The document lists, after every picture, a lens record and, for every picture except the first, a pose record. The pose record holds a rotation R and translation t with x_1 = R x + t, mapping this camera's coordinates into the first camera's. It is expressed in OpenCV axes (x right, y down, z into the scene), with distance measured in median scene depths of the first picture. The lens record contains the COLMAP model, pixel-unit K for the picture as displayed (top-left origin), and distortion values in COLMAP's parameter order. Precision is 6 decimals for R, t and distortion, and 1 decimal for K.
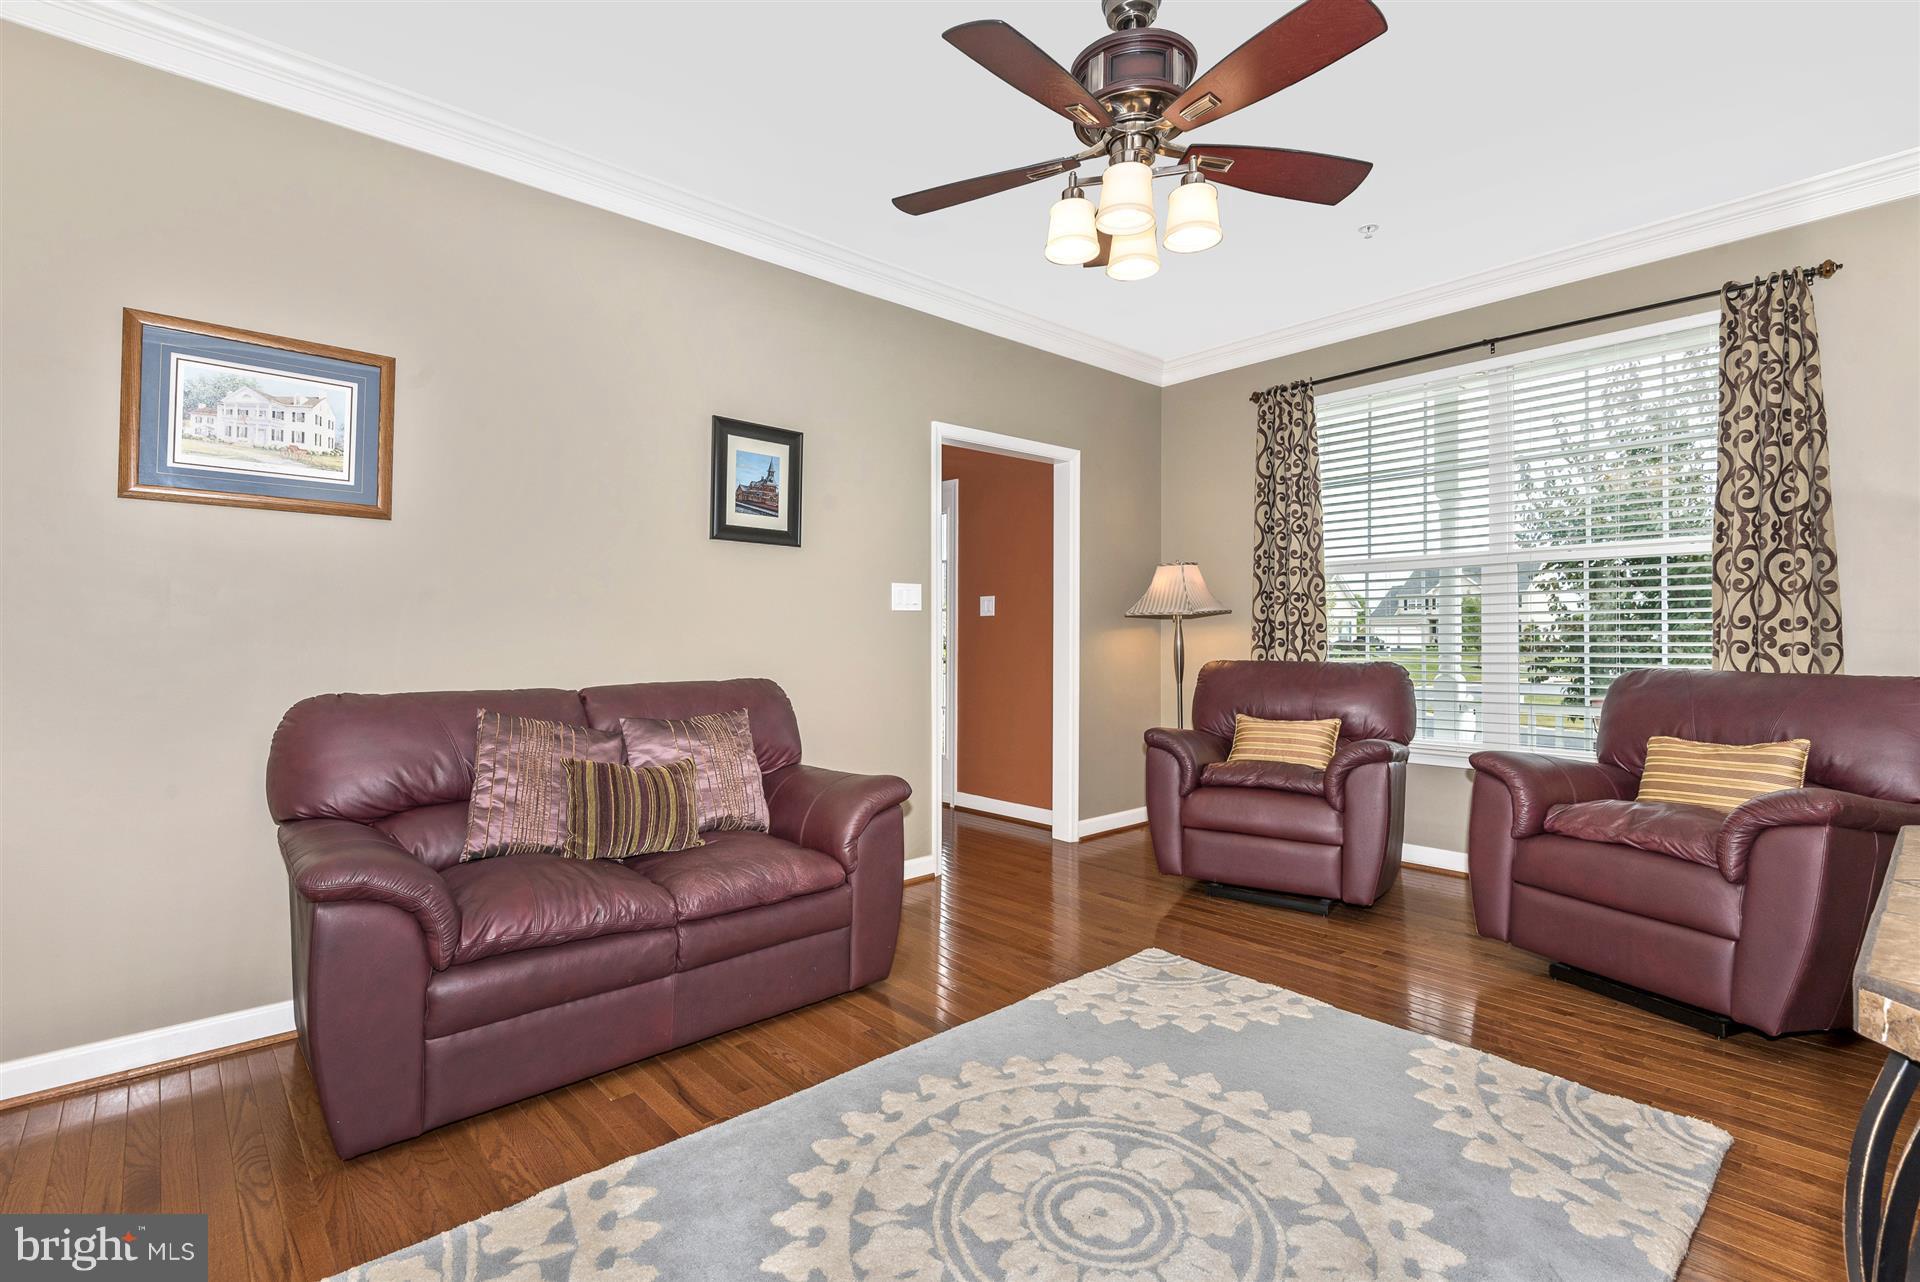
lens RADIAL K [[870.9, 0, 955.6], [0, 870.9, 626.4], [0, 0, 1]] dist [0.041888, -0.027586]
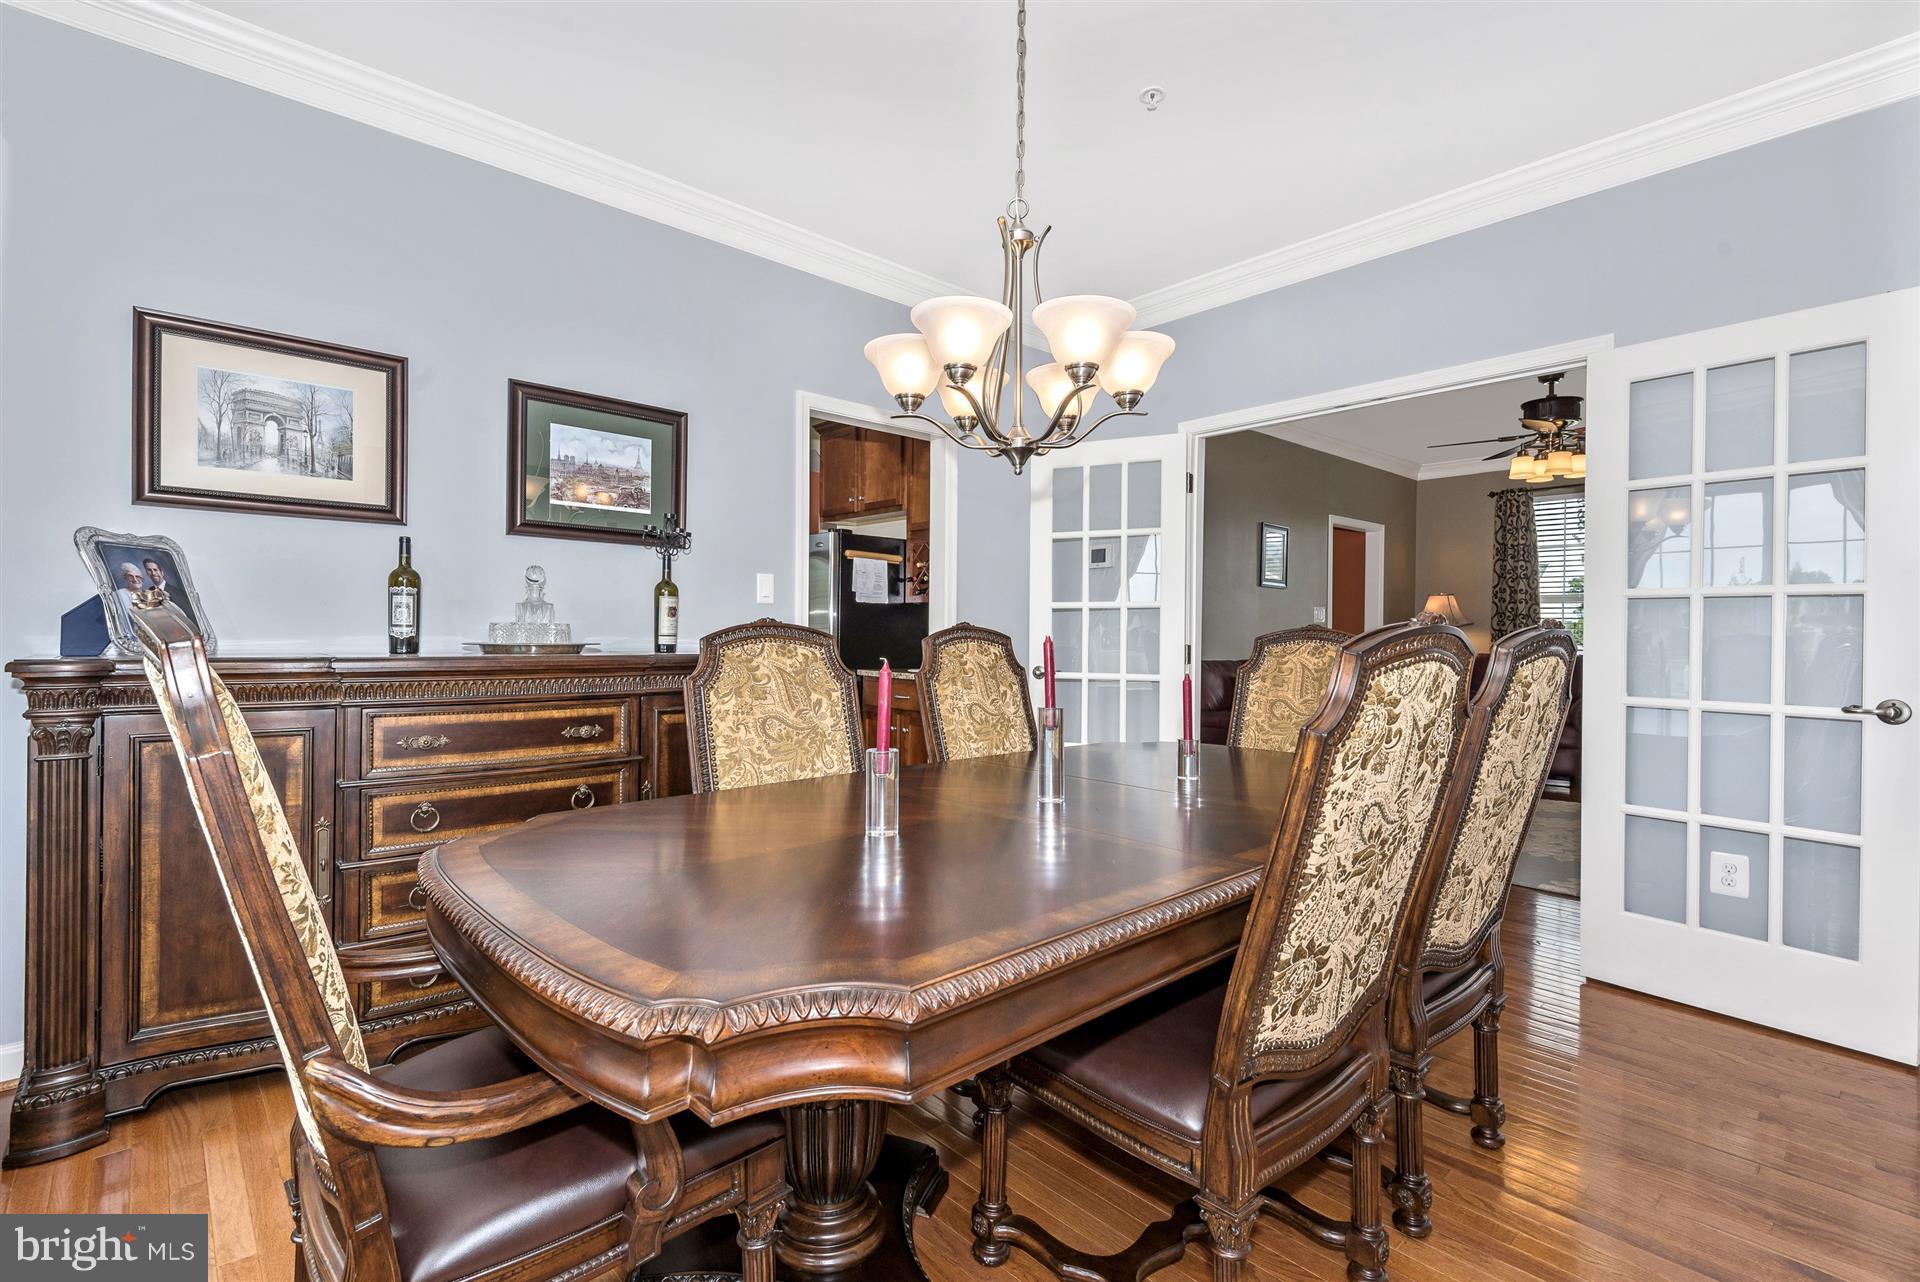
lens RADIAL K [[877.1, 0, 960.0], [0, 877.1, 641.0], [0, 0, 1]] dist [-0.001404, -0.000262]
pose [[0.999962, 0.008532, -0.002018, -1.005504], [-0.008501, 0.999852, 0.014930, -0.003220], [0.002145, -0.014912, 0.999887, -1.010825]]
